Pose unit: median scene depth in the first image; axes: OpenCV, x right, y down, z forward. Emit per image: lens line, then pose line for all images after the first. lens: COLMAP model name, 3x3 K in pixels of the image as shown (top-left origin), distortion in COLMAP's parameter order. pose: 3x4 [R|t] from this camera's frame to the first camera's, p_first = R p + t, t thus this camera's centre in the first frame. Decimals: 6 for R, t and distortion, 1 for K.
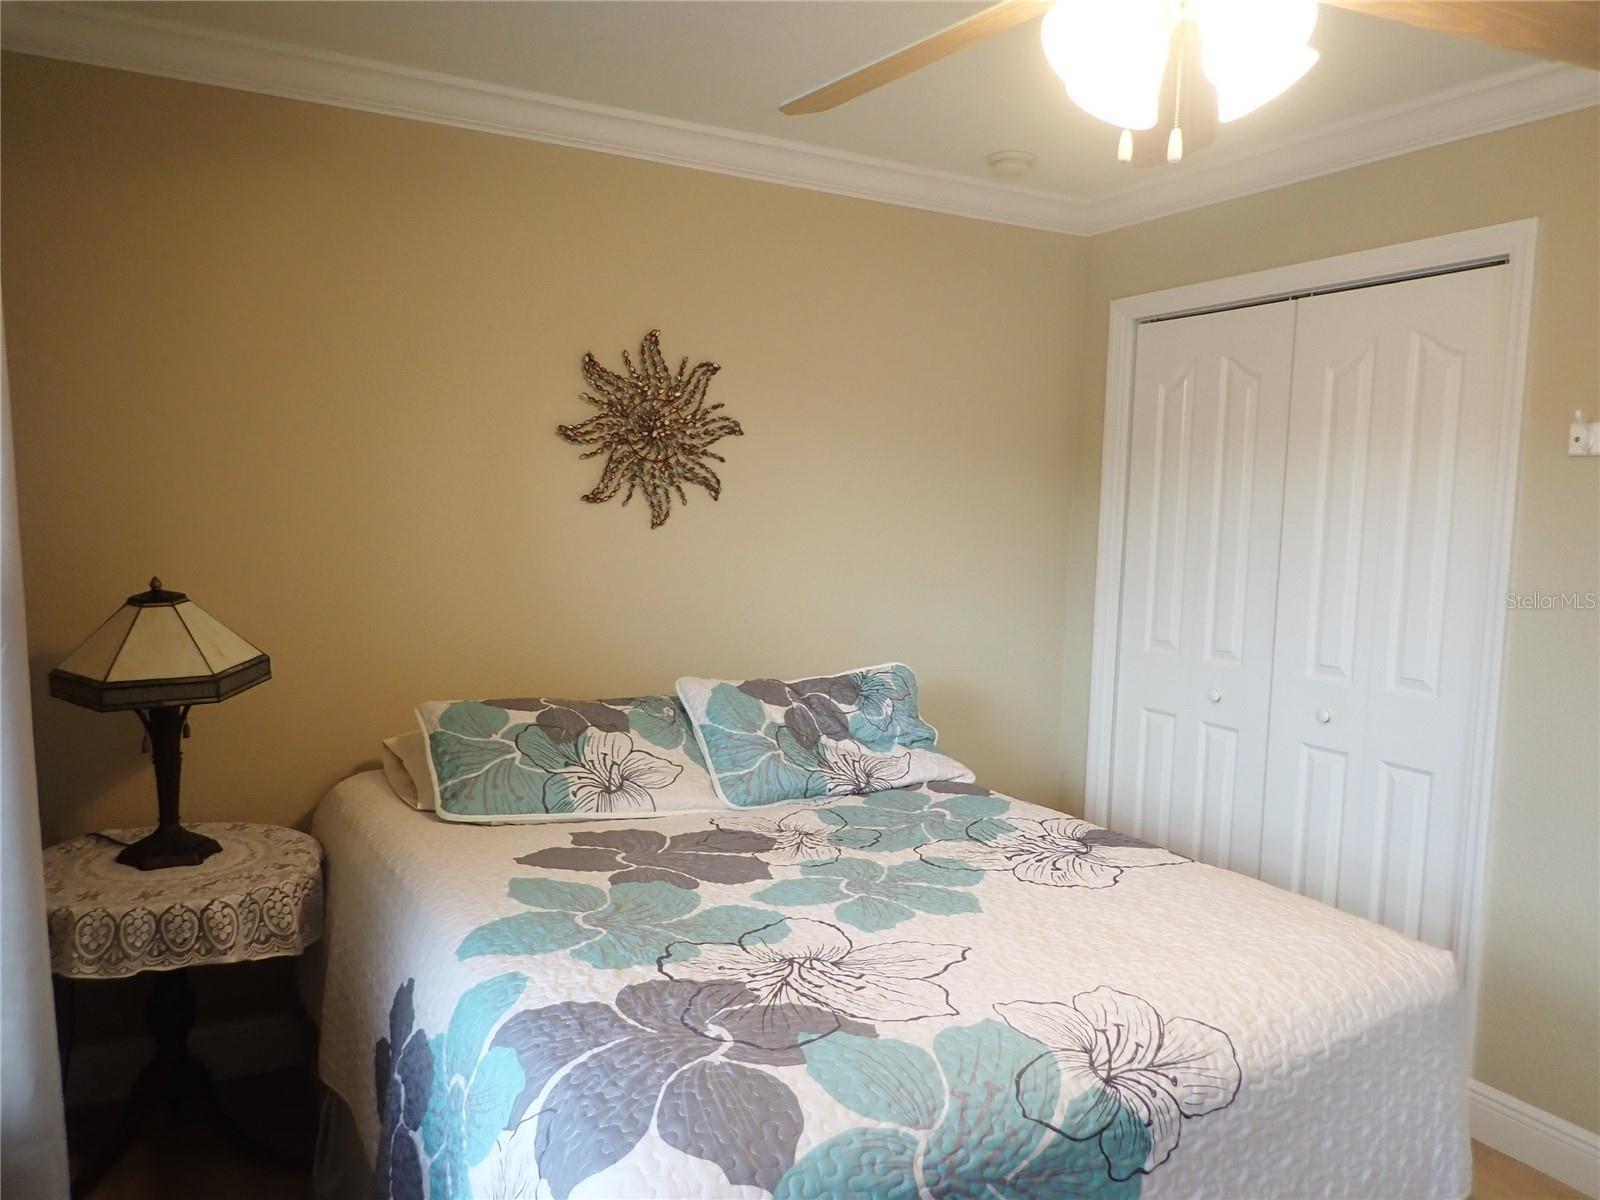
lens RADIAL K [[1193.0, 0, 803.7], [0, 1193.0, 610.1], [0, 0, 1]] dist [0.000506, -0.000117]
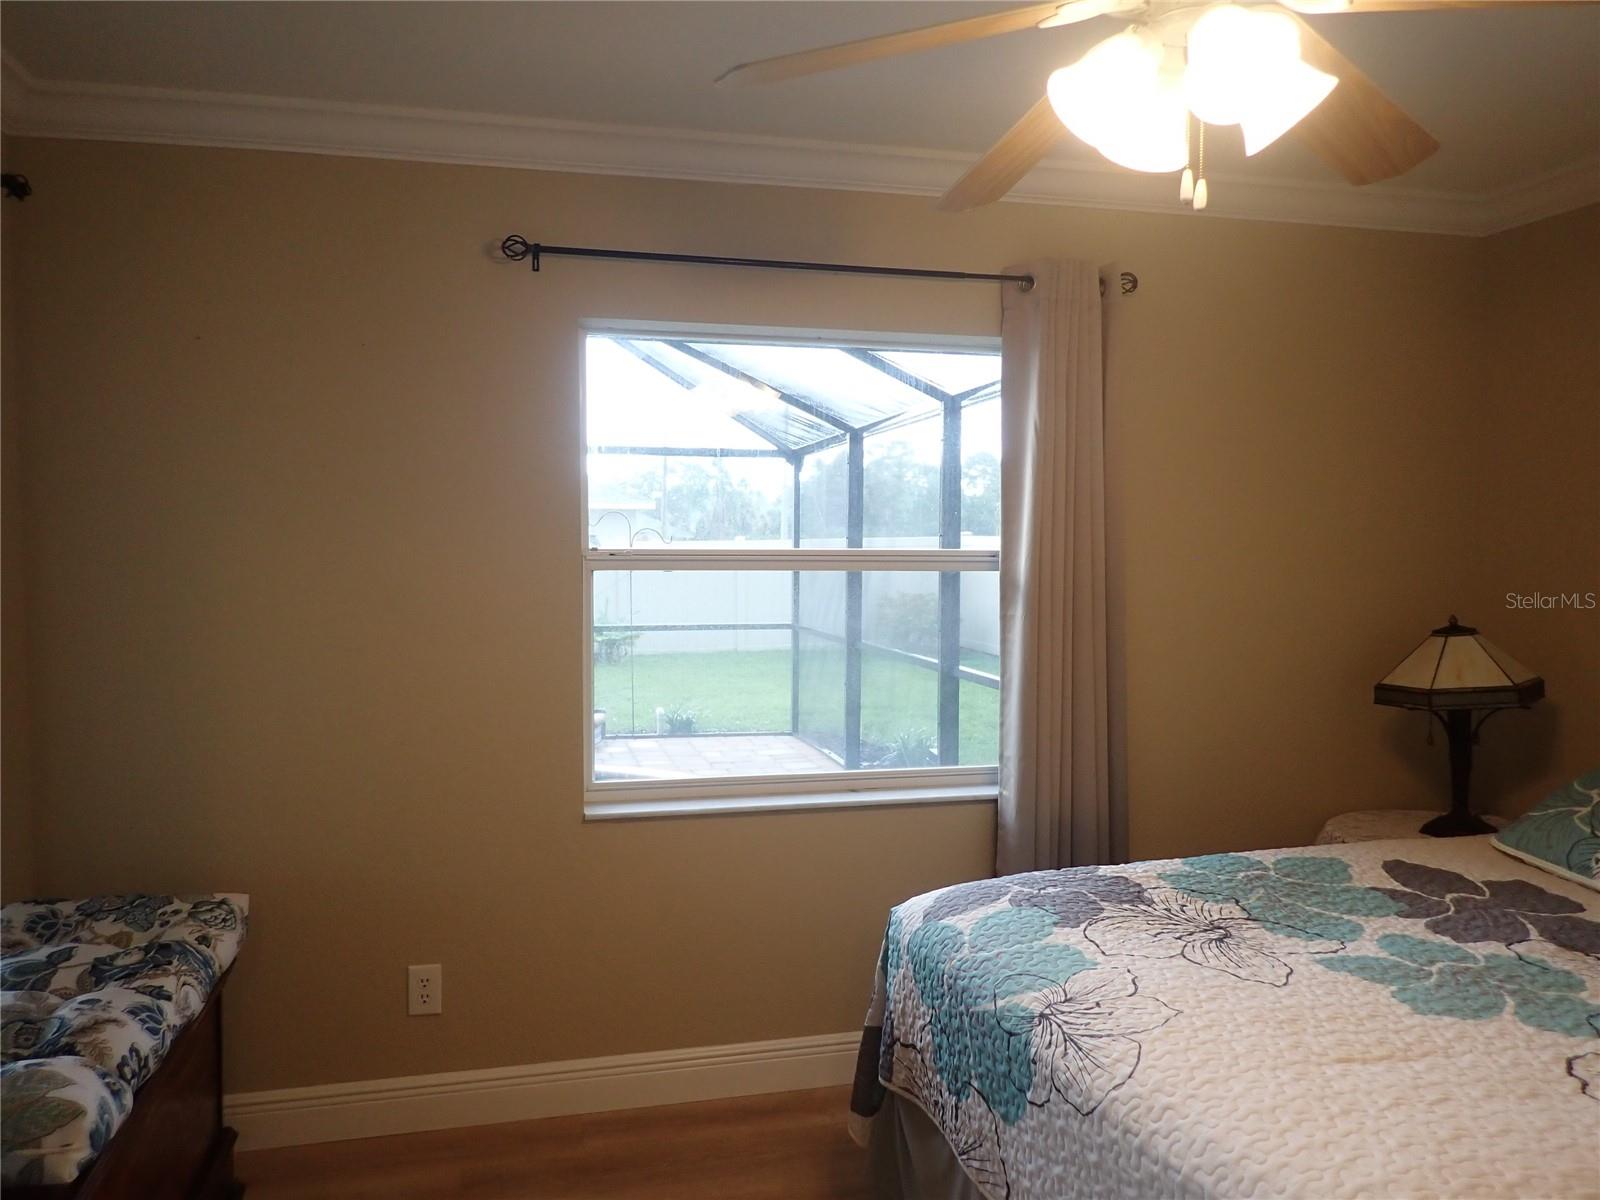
lens RADIAL K [[1193.0, 0, 802.2], [0, 1193.0, 595.0], [0, 0, 1]] dist [0.000506, -0.000117]
pose [[-0.245756, 0.014348, -0.969225, 1.392901], [-0.096243, 0.994589, 0.039126, -0.049974], [0.964542, 0.102897, -0.243046, 0.956249]]
